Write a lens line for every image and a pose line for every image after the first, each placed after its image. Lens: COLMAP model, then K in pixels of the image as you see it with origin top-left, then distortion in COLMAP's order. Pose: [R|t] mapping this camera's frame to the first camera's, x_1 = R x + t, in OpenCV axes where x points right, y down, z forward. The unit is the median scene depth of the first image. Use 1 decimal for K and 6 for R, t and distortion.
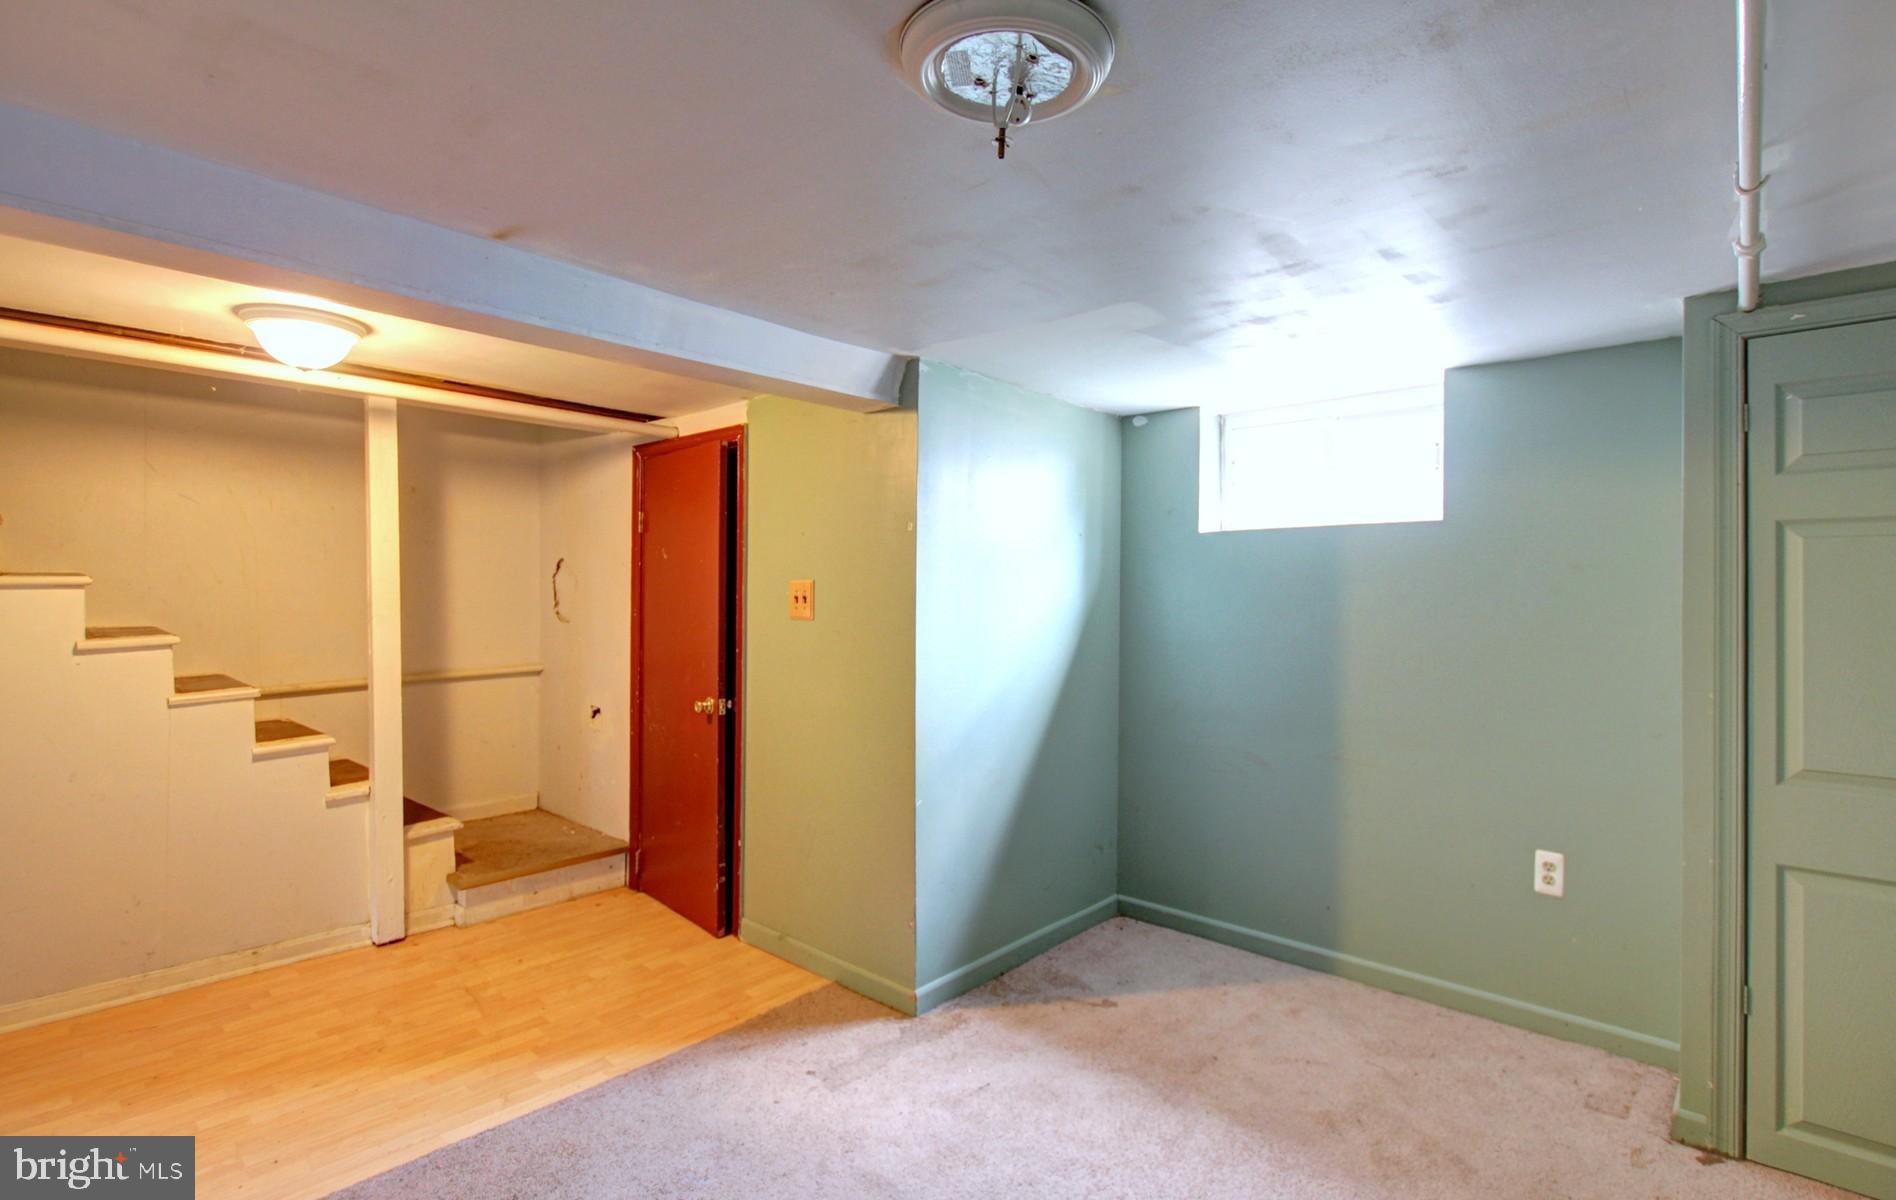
lens RADIAL K [[884.7, 0, 948.0], [0, 884.7, 600.0], [0, 0, 1]] dist [0.003438, 0.000547]
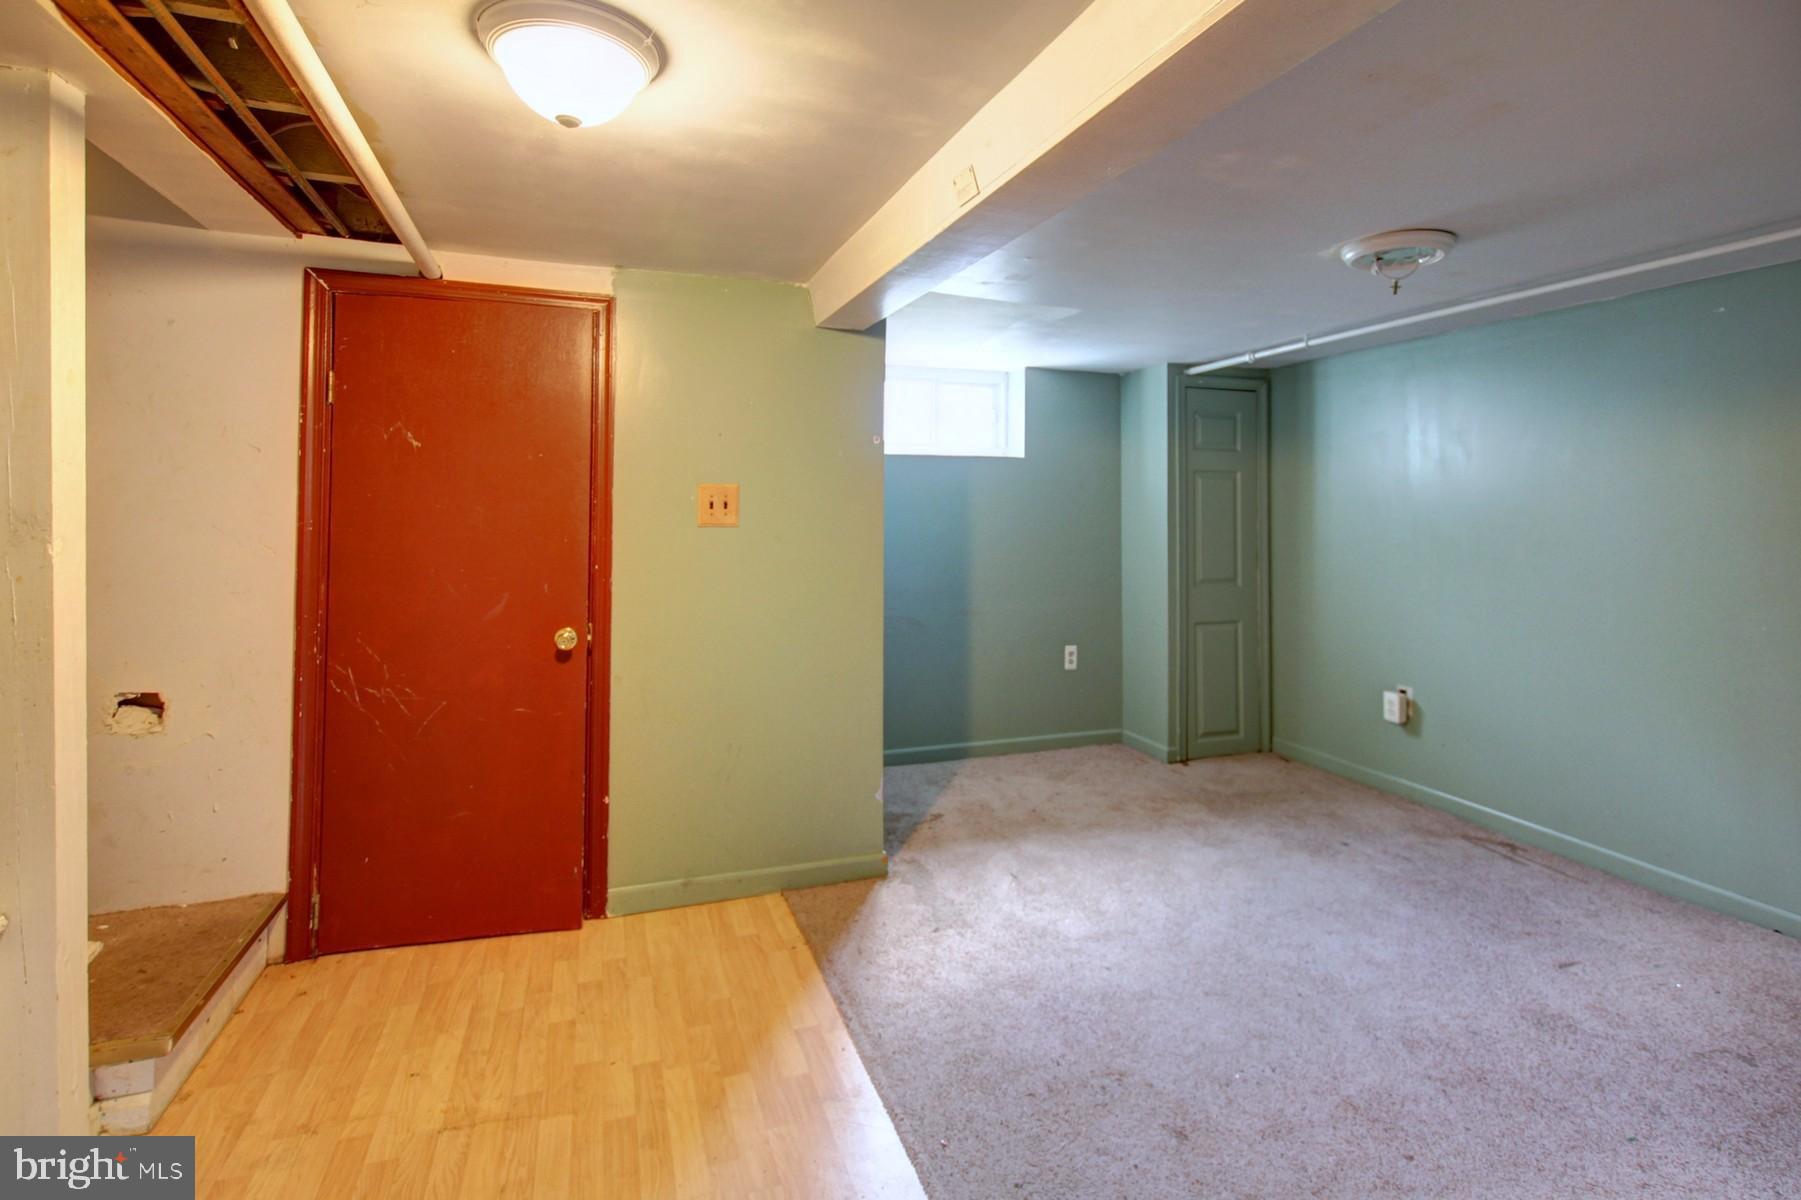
lens RADIAL K [[862.7, 0, 900.2], [0, 862.7, 497.1], [0, 0, 1]] dist [0.002600, 0.000339]
pose [[0.472160, 0.009427, 0.881462, -0.969251], [0.000474, 0.999940, -0.010948, 0.000778], [-0.881513, 0.005587, 0.472127, 0.445573]]
